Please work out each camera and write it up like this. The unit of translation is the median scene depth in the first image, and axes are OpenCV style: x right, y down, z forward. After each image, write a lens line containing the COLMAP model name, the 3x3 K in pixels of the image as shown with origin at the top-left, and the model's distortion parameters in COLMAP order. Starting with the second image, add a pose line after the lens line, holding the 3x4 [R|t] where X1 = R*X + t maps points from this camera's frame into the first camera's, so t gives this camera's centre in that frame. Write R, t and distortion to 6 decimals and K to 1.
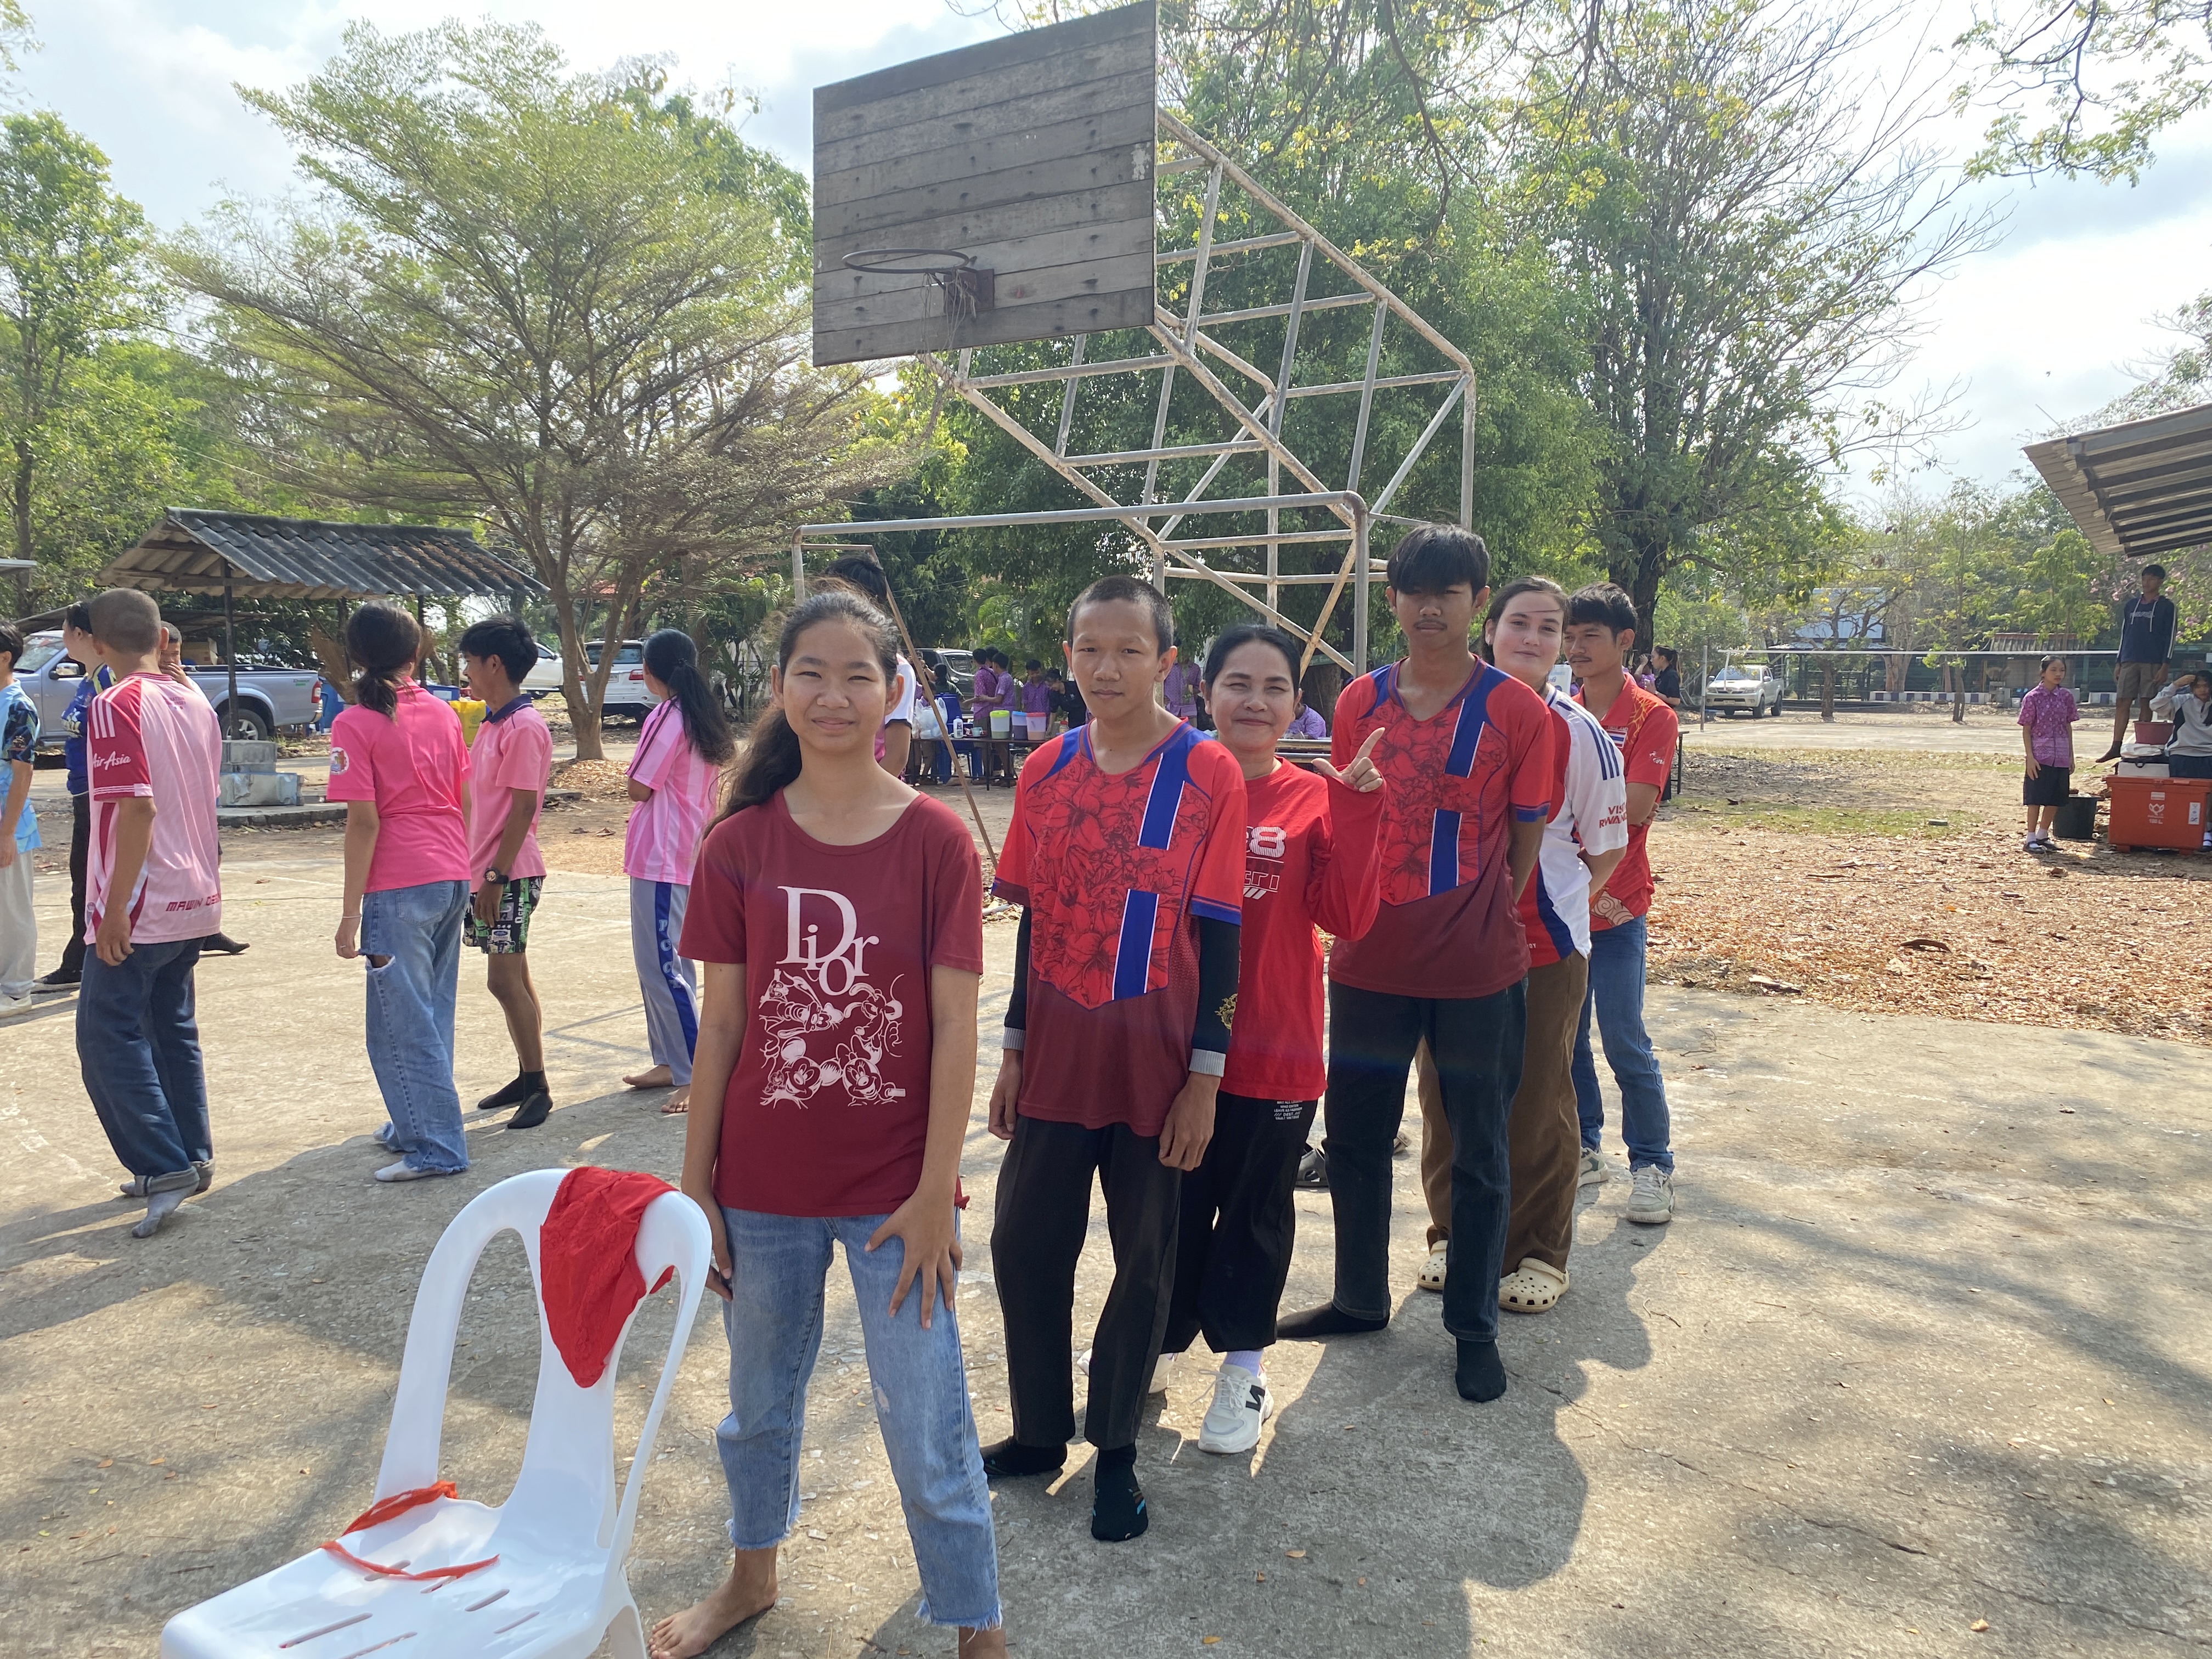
lens RADIAL K [[1685.4, 0, 1108.2], [0, 1685.4, 813.0], [0, 0, 1]] dist [0.011198, -0.016454]
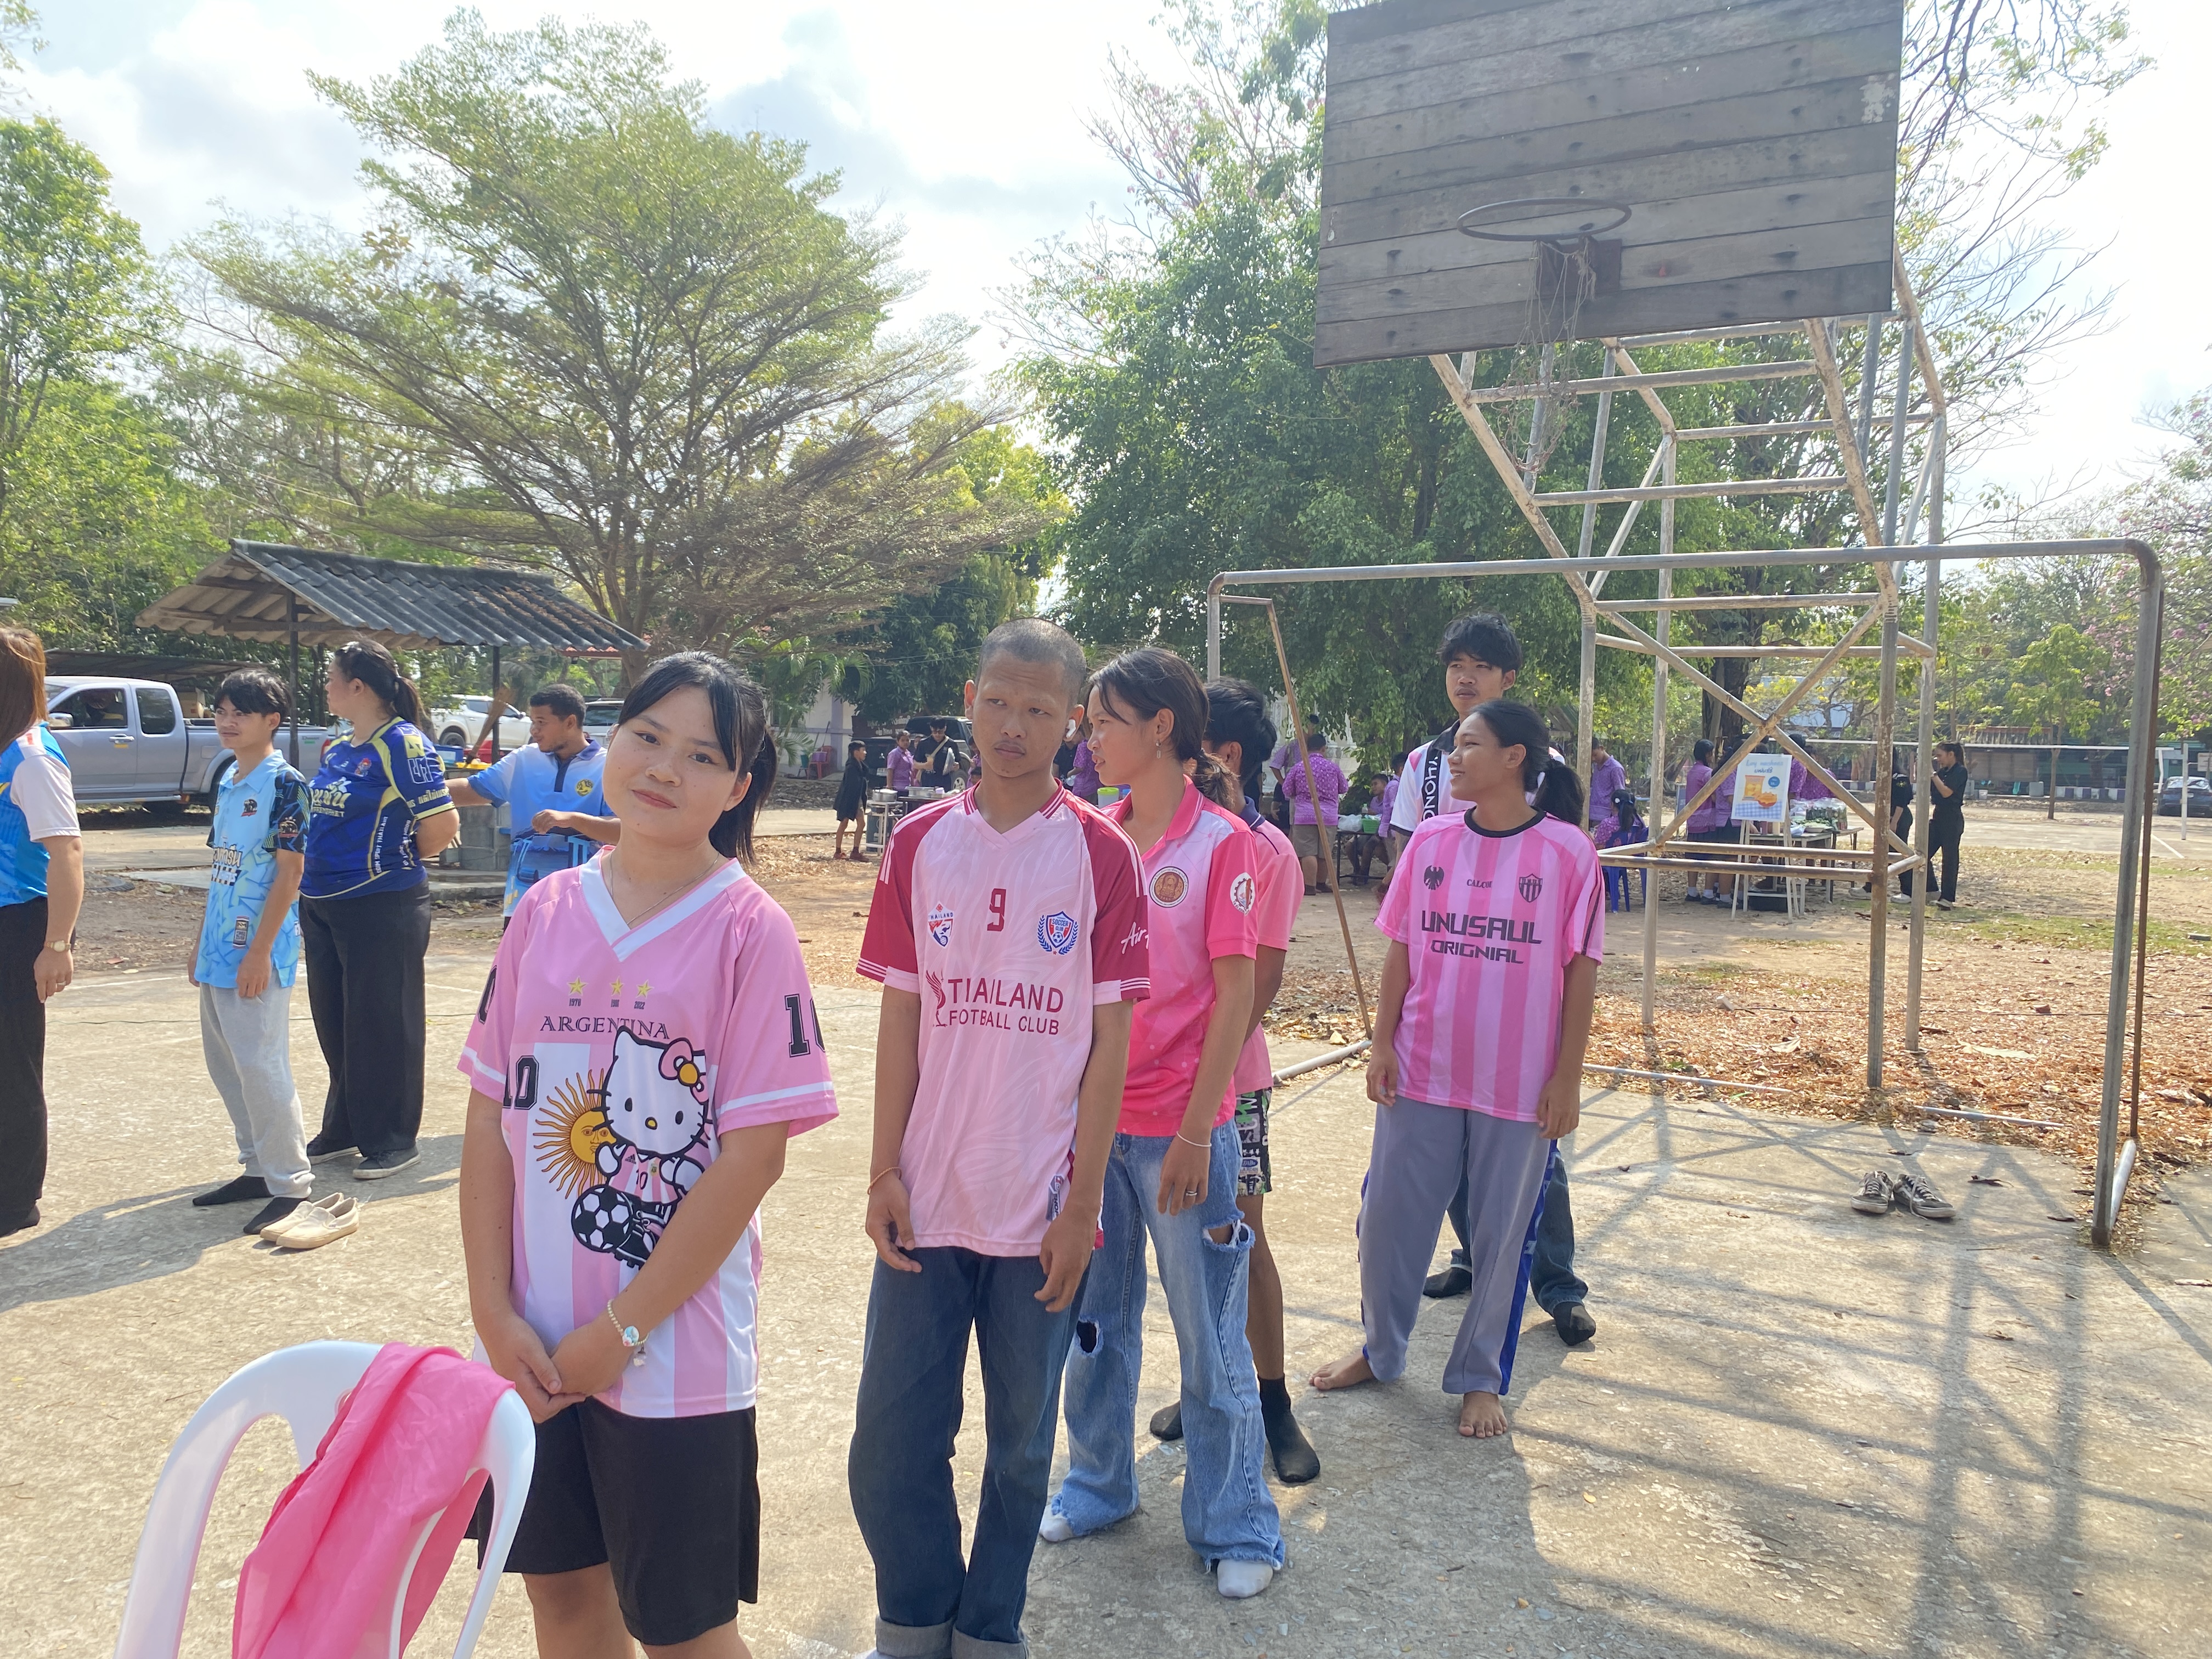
lens RADIAL K [[1685.4, 0, 1093.9], [0, 1685.4, 804.6], [0, 0, 1]] dist [0.011198, -0.016454]
pose [[0.998683, 0.020864, 0.046879, -0.163675], [-0.018658, 0.998720, -0.047009, -0.012799], [-0.047799, 0.046072, 0.997794, 0.126062]]
